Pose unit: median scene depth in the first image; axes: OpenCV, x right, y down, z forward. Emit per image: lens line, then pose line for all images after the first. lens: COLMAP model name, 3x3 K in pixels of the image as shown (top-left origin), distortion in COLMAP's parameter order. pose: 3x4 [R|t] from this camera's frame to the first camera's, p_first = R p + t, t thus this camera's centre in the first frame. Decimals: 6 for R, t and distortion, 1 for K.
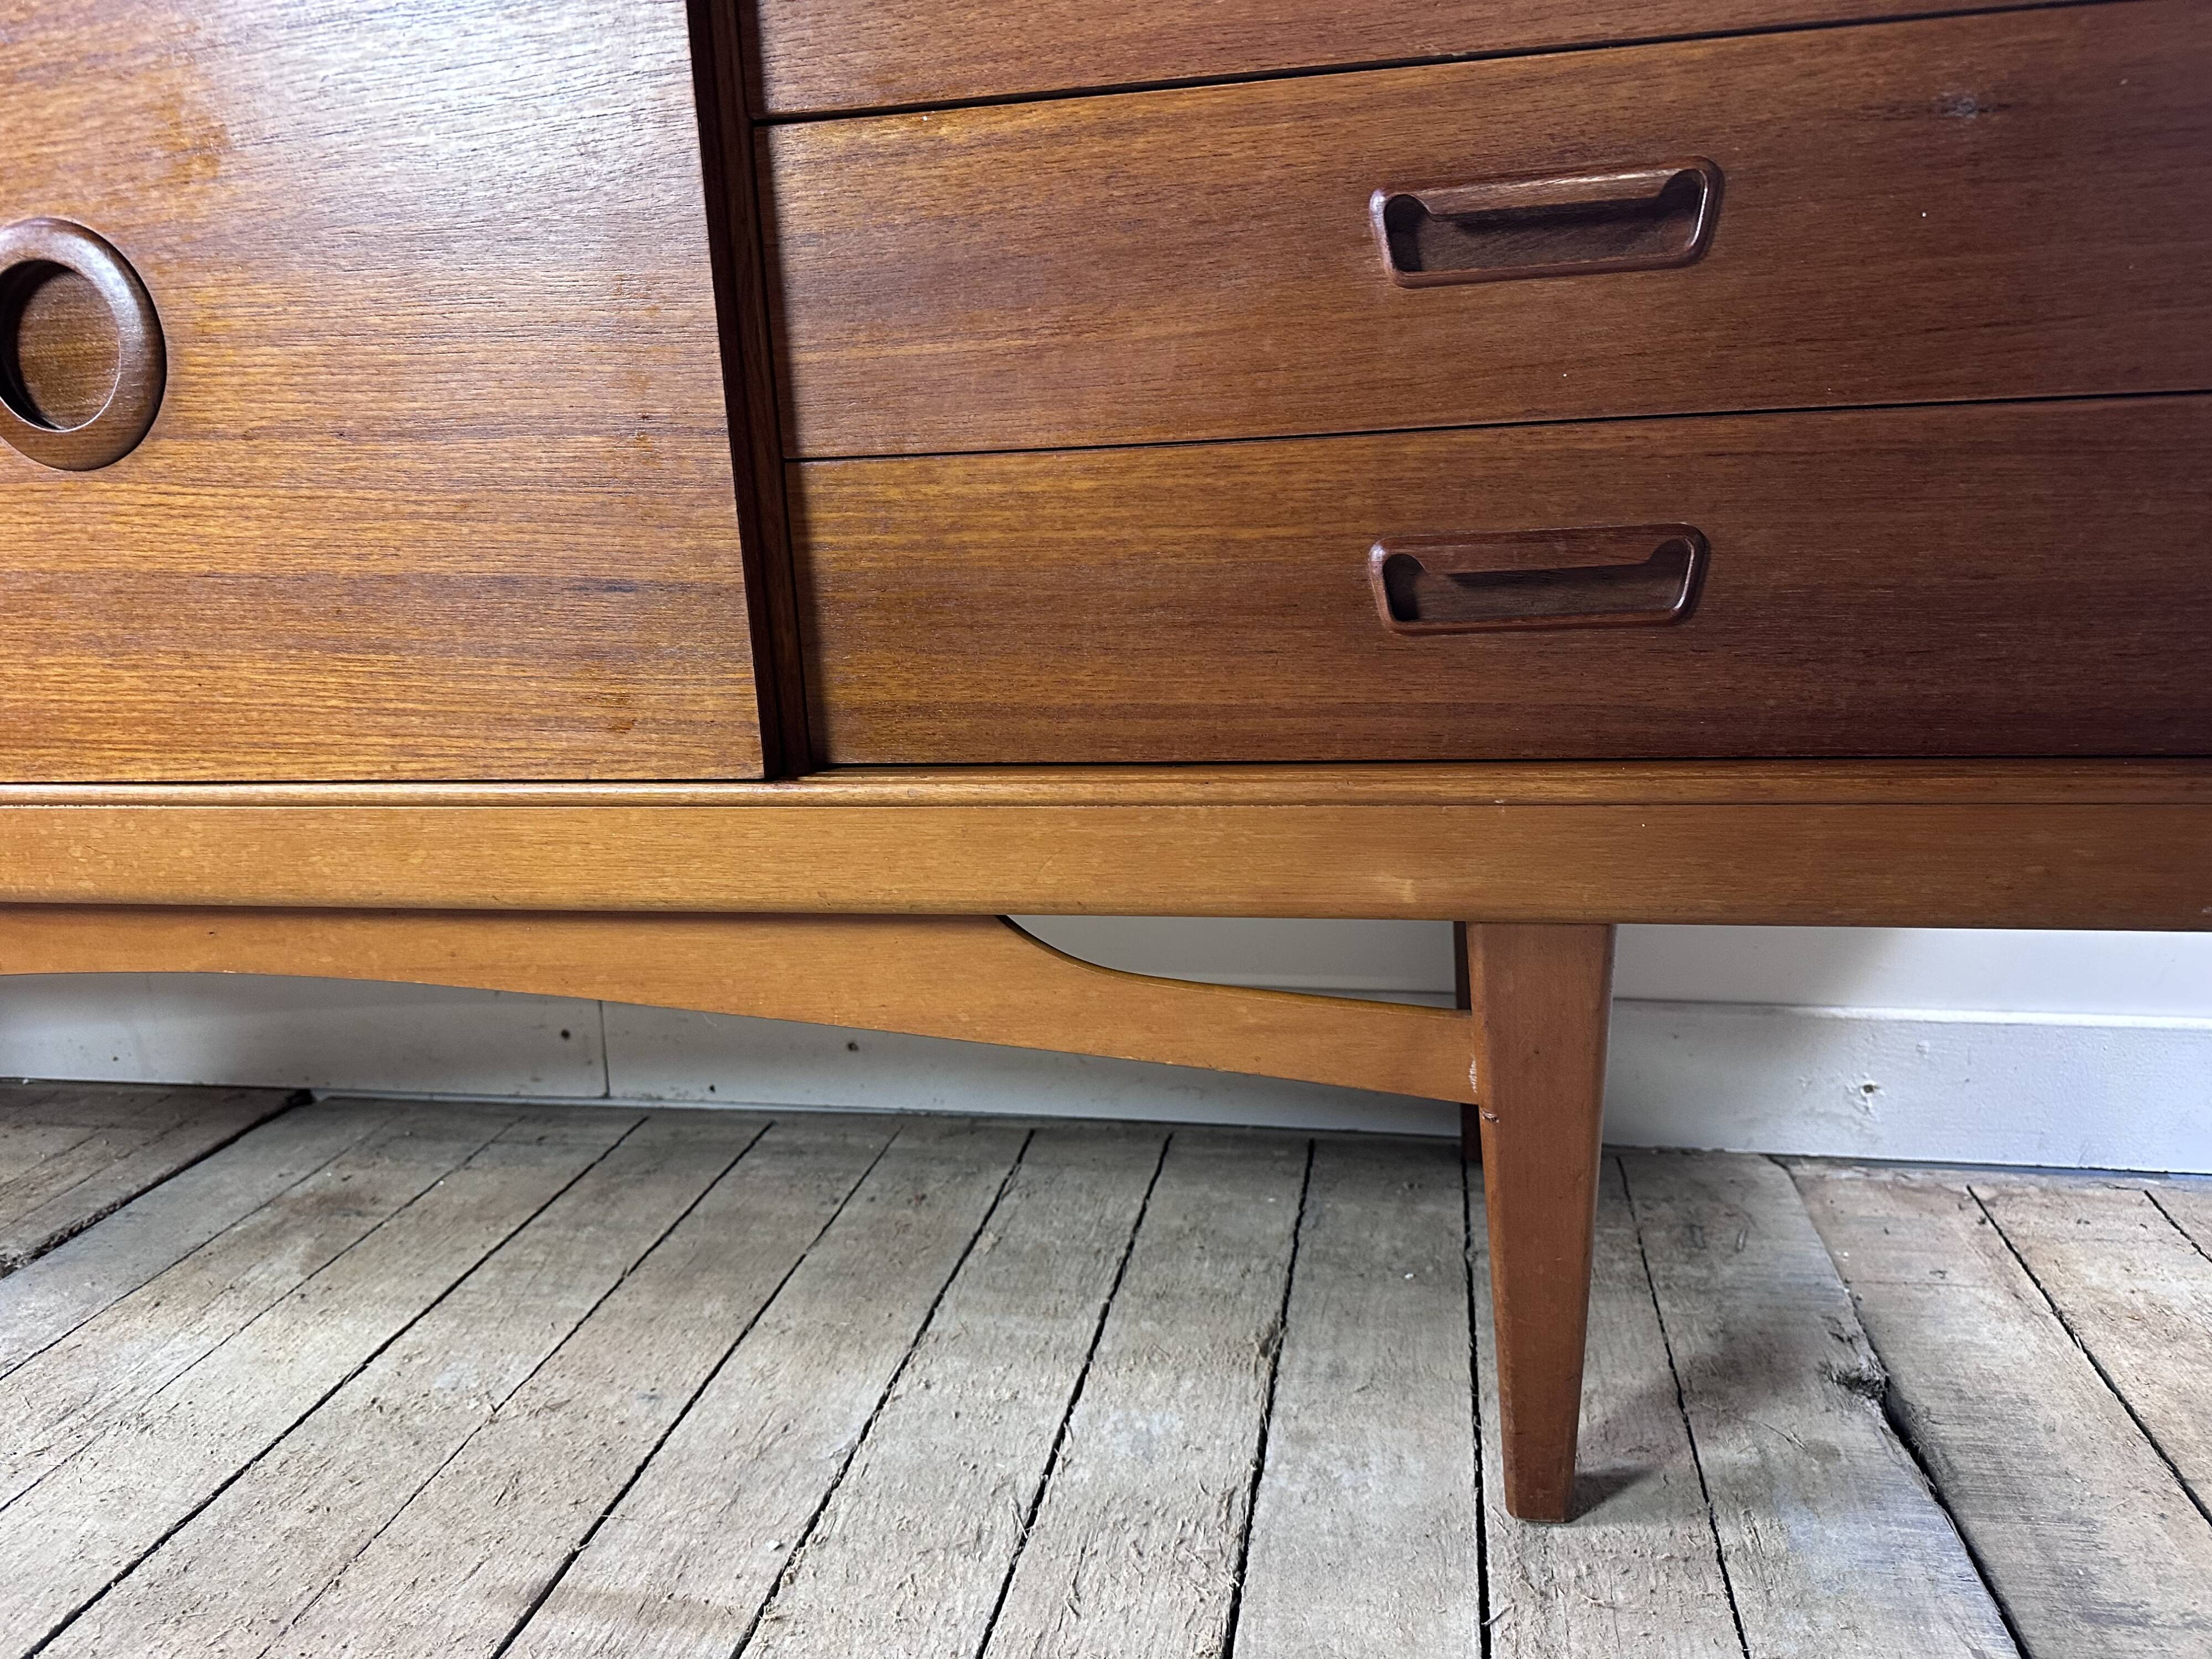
lens RADIAL K [[1572.5, 0, 1117.0], [0, 1572.5, 830.0], [0, 0, 1]] dist [0.048273, -0.050516]
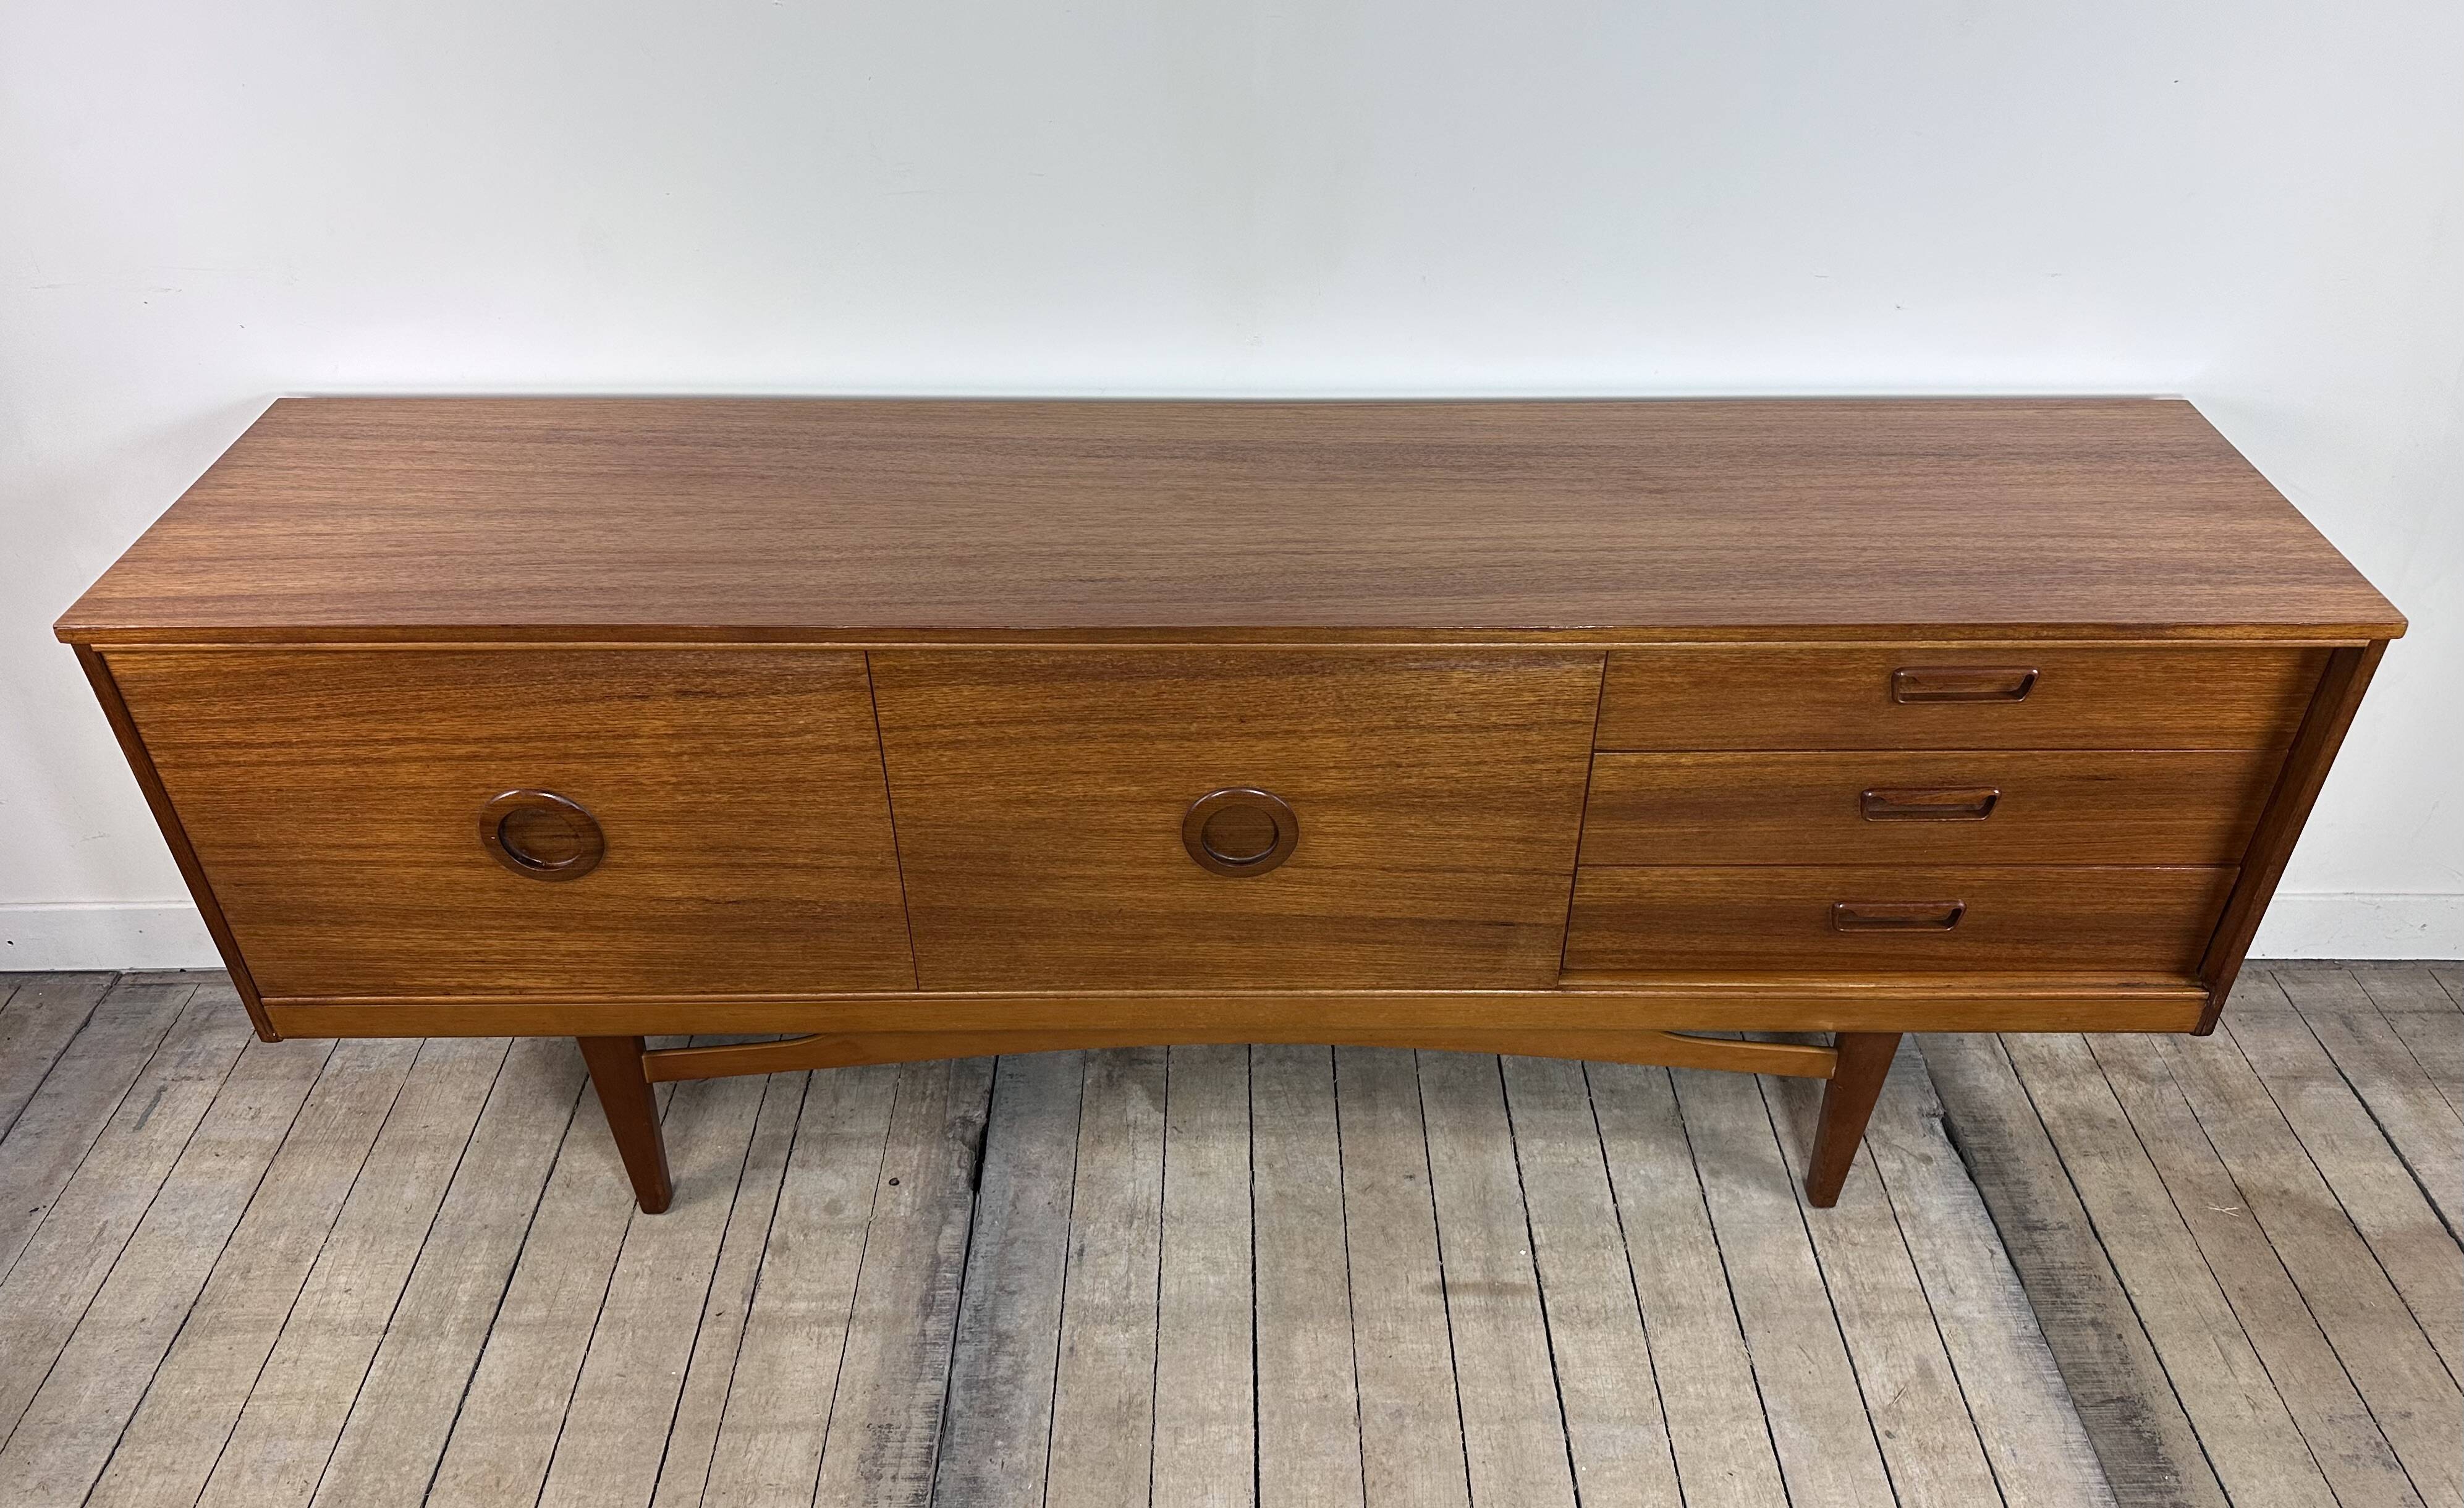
lens RADIAL K [[1771.4, 0, 1268.7], [0, 1771.4, 784.4], [0, 0, 1]] dist [0.125088, -0.190834]
pose [[0.976218, -0.084214, 0.199764, -1.113101], [-0.003202, 0.915765, 0.401703, -1.325813], [-0.216766, -0.392789, 0.893717, -1.086591]]
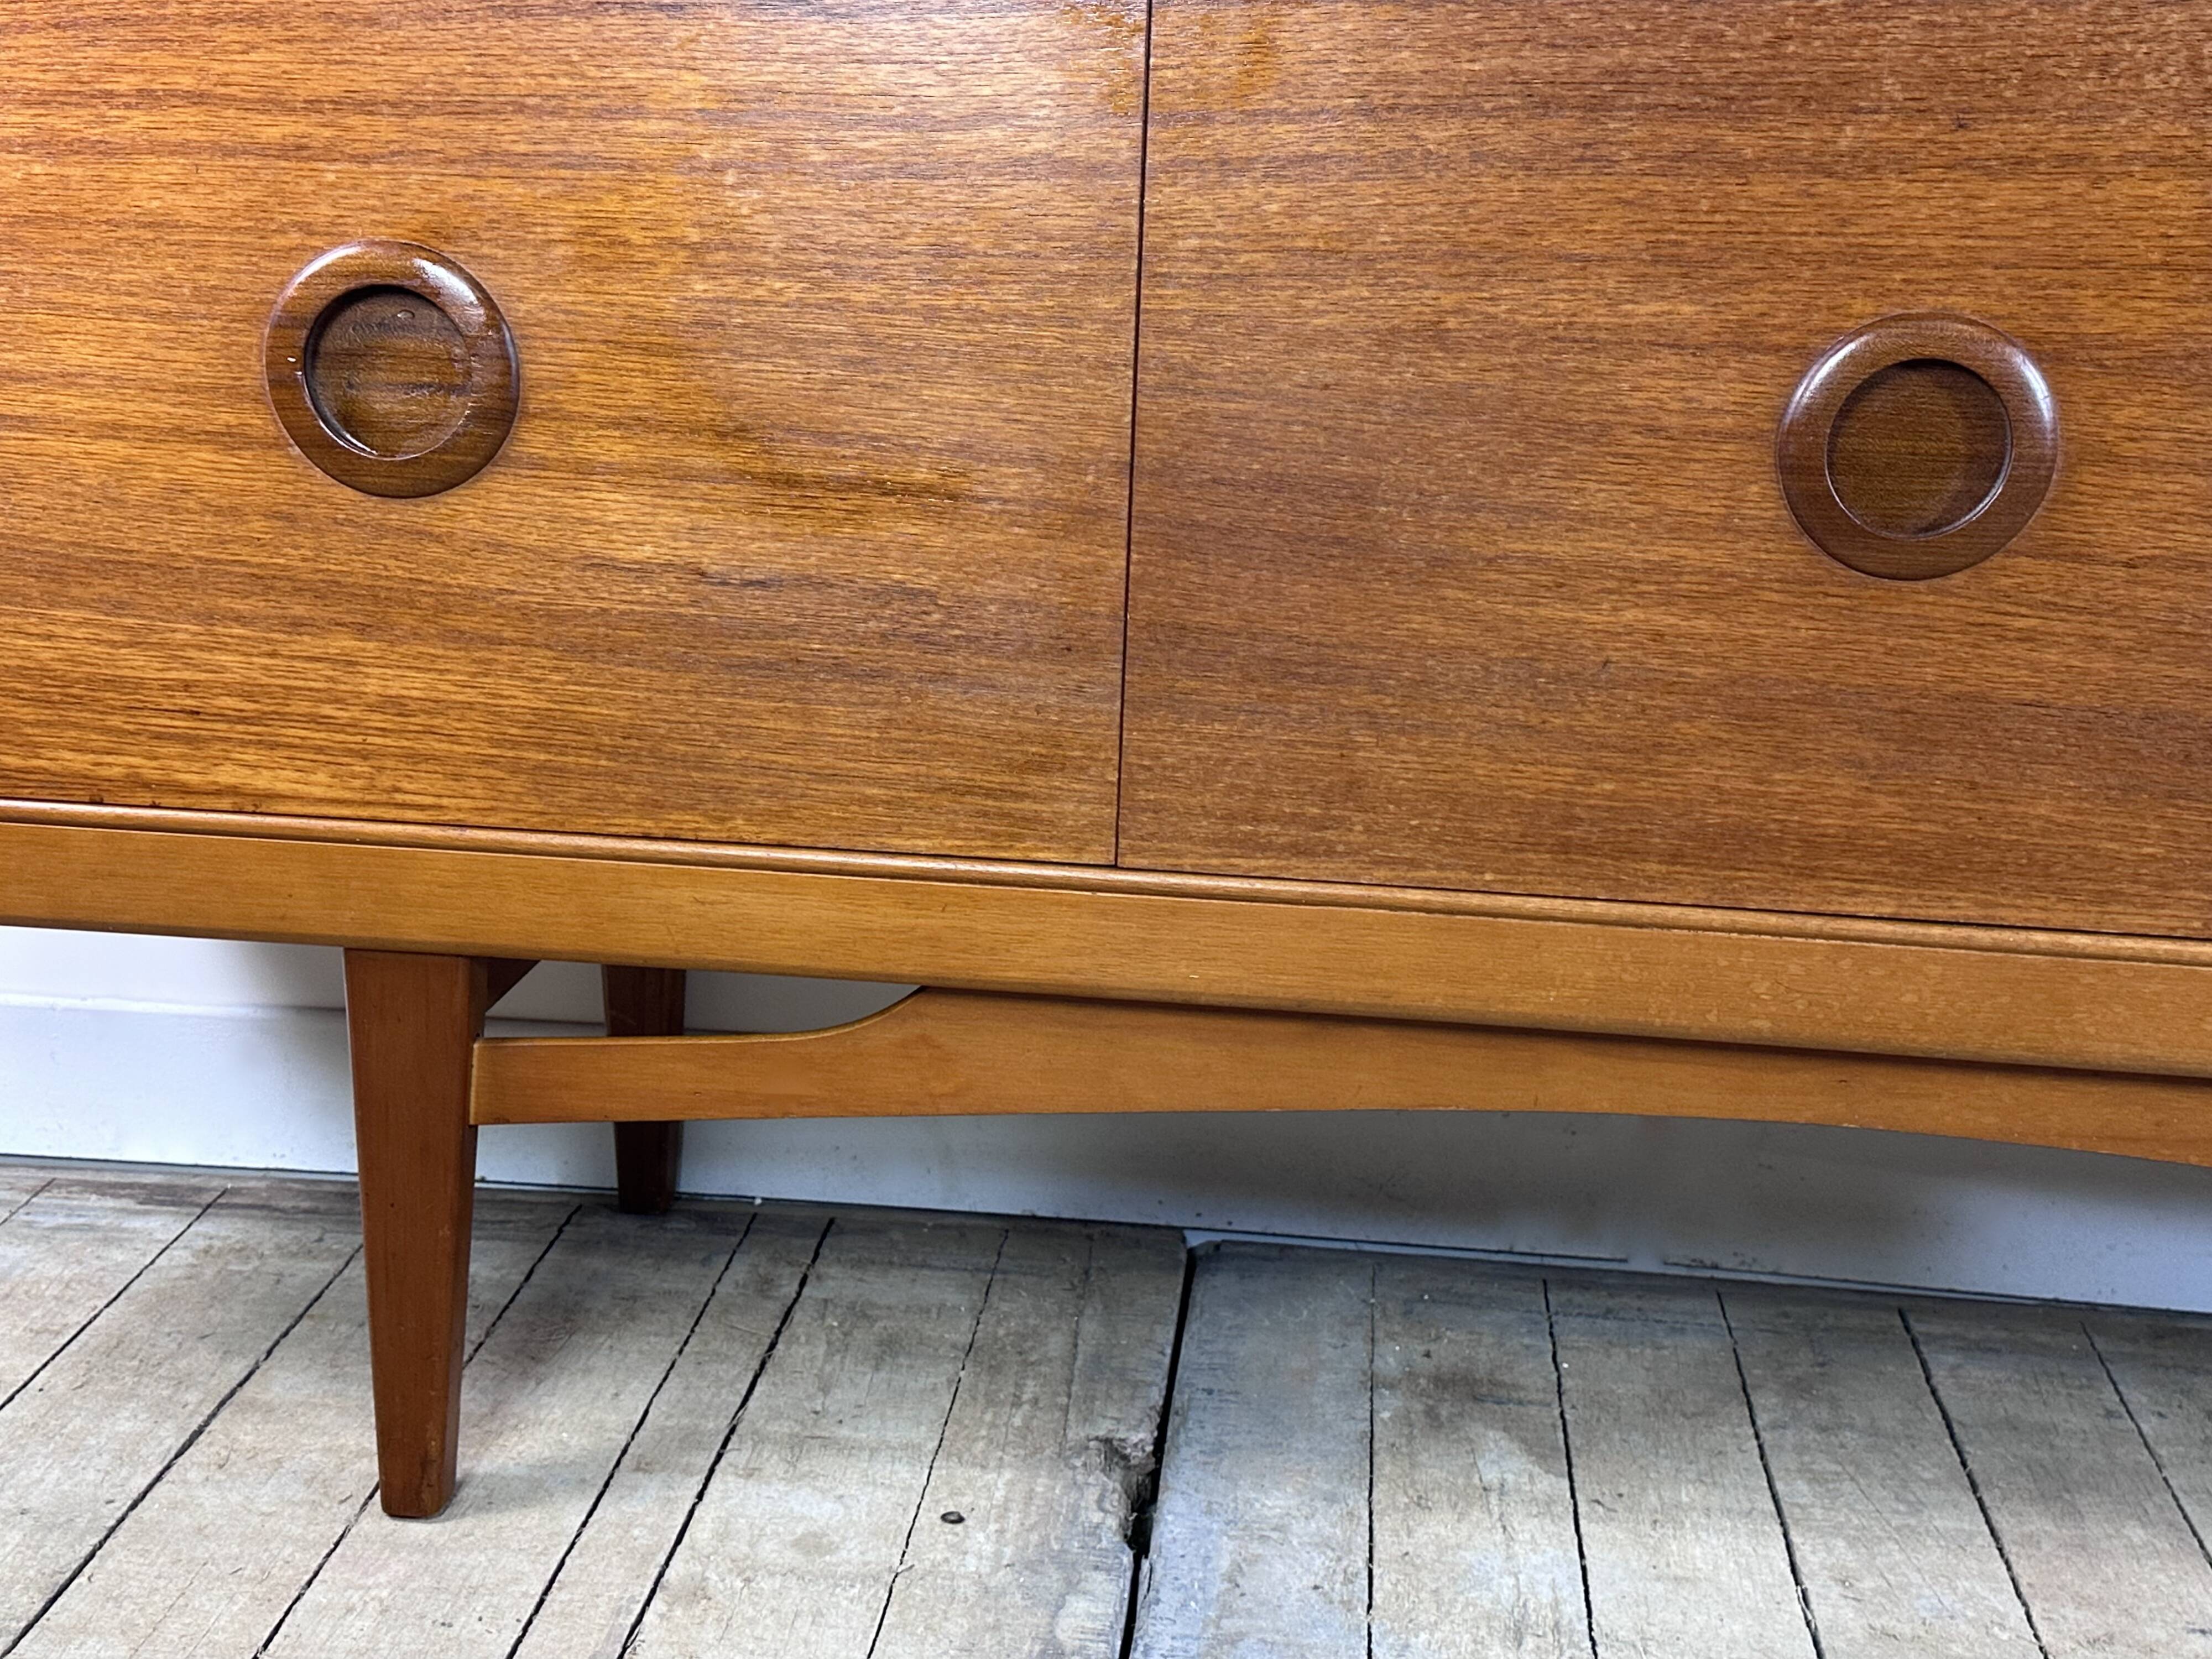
lens RADIAL K [[2883.5, 0, 1114.6], [0, 2883.5, 823.2], [0, 0, 1]] dist [0.206018, -0.467710]
pose [[0.991587, 0.056100, 0.116653, -1.333239], [-0.059170, 0.997982, 0.023023, -0.103634], [-0.115126, -0.029732, 0.992906, -0.629351]]
